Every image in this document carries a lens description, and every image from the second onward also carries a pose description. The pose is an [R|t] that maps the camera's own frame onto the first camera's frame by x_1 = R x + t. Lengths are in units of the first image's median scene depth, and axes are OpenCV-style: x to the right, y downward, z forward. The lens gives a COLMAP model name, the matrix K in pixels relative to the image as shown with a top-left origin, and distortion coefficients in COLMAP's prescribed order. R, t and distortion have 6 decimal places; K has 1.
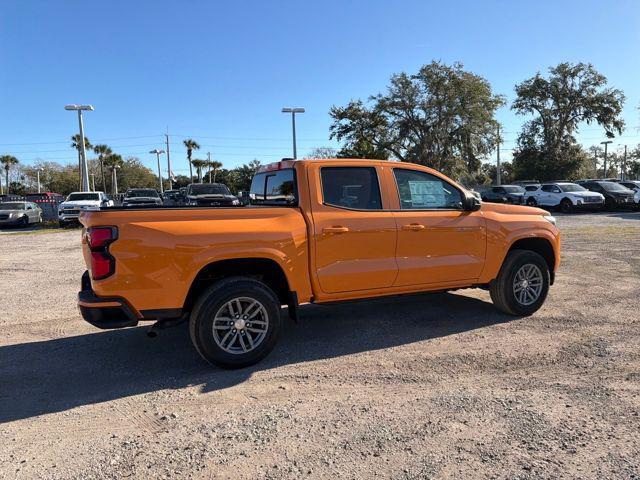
lens RADIAL K [[447.6, 0, 317.3], [0, 447.6, 239.8], [0, 0, 1]] dist [0.053612, -0.065345]
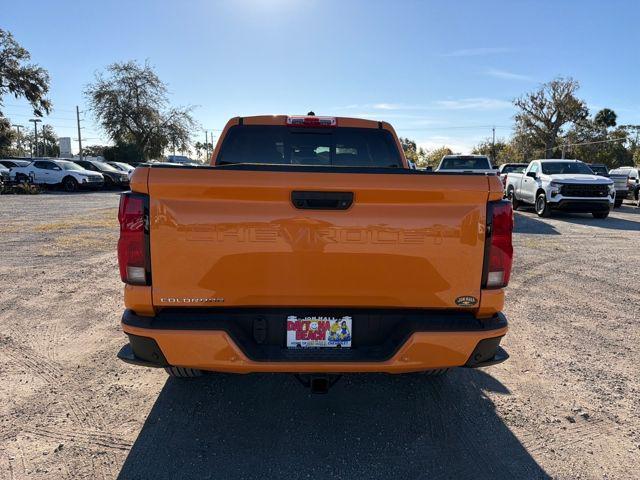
lens RADIAL K [[447.6, 0, 321.6], [0, 447.6, 248.9], [0, 0, 1]] dist [0.053612, -0.065345]
pose [[0.381137, -0.121298, 0.916527, -0.721894], [0.062962, 0.992460, 0.105164, -0.026845], [-0.922372, 0.017624, 0.385900, 0.629573]]
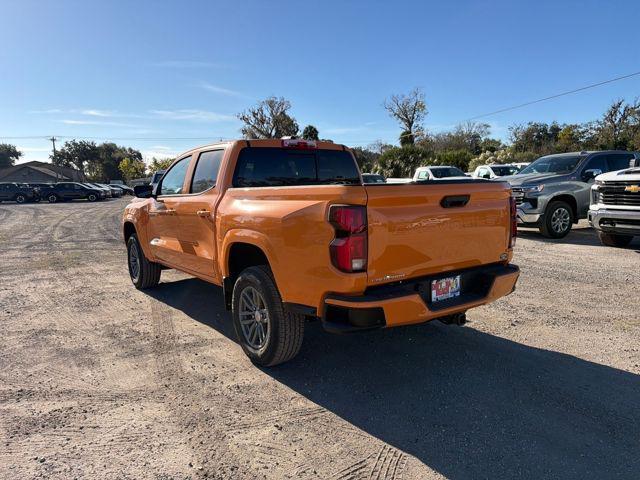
lens RADIAL K [[447.6, 0, 313.8], [0, 447.6, 249.1], [0, 0, 1]] dist [0.053612, -0.065345]
pose [[-0.172666, -0.115075, 0.978235, -0.916631], [0.122289, 0.982964, 0.137216, -0.067716], [-0.977360, 0.143320, -0.155652, 1.030225]]
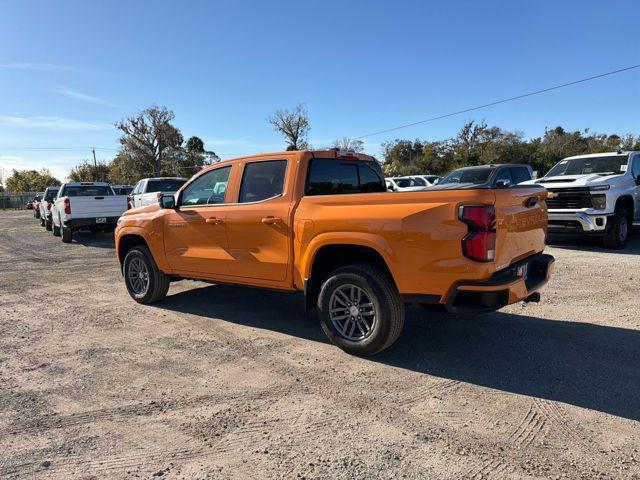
lens RADIAL K [[447.6, 0, 315.3], [0, 447.6, 249.9], [0, 0, 1]] dist [0.053612, -0.065345]
pose [[-0.422269, -0.077568, 0.903146, -0.886410], [0.130603, 0.980730, 0.145295, -0.100514], [-0.897013, 0.179308, -0.404002, 1.354387]]
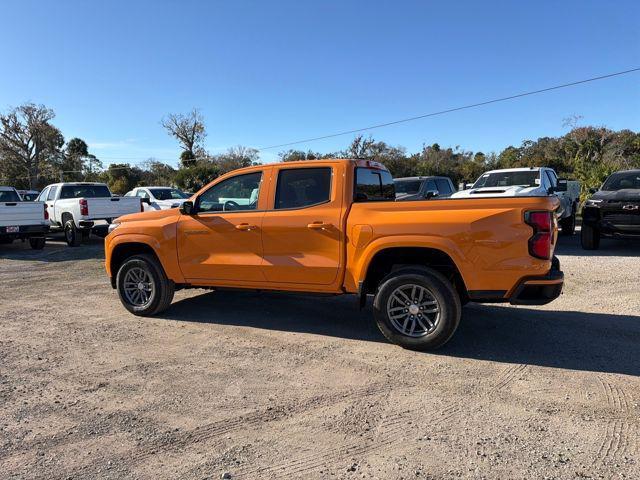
lens RADIAL K [[447.6, 0, 315.6], [0, 447.6, 247.6], [0, 0, 1]] dist [0.053612, -0.065345]
pose [[-0.622452, -0.047699, 0.781203, -0.764445], [0.114198, 0.981924, 0.150946, -0.132596], [-0.774281, 0.183169, -0.605754, 1.608863]]
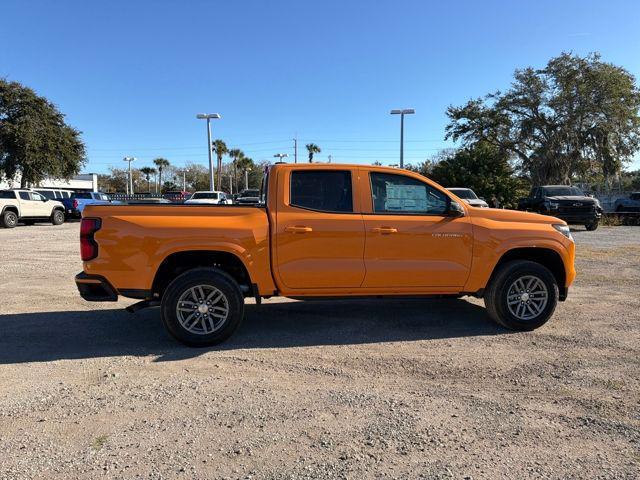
lens RADIAL K [[447.6, 0, 317.2], [0, 447.6, 241.9], [0, 0, 1]] dist [0.053612, -0.065345]
pose [[0.962004, 0.047448, -0.268882, 0.291639], [-0.047441, 0.998853, 0.006530, -0.001365], [0.268883, 0.006474, 0.963151, -0.015330]]
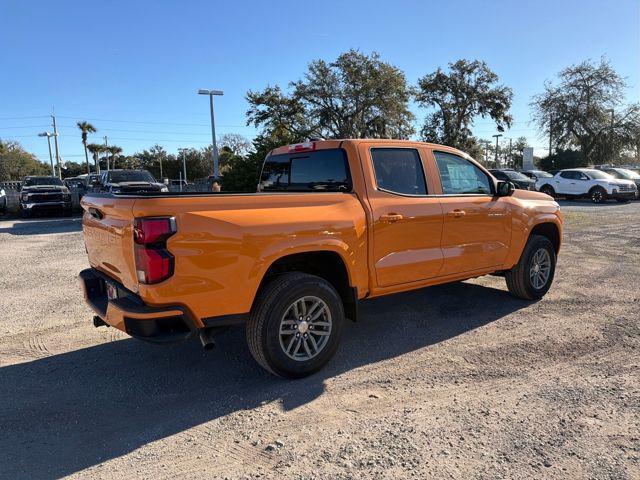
lens RADIAL K [[447.6, 0, 317.0], [0, 447.6, 244.9], [0, 0, 1]] dist [0.053612, -0.065345]
pose [[0.978849, -0.027202, 0.202765, -0.230127], [0.019938, 0.999087, 0.037781, -0.003111], [-0.203608, -0.032939, 0.978498, 0.104722]]
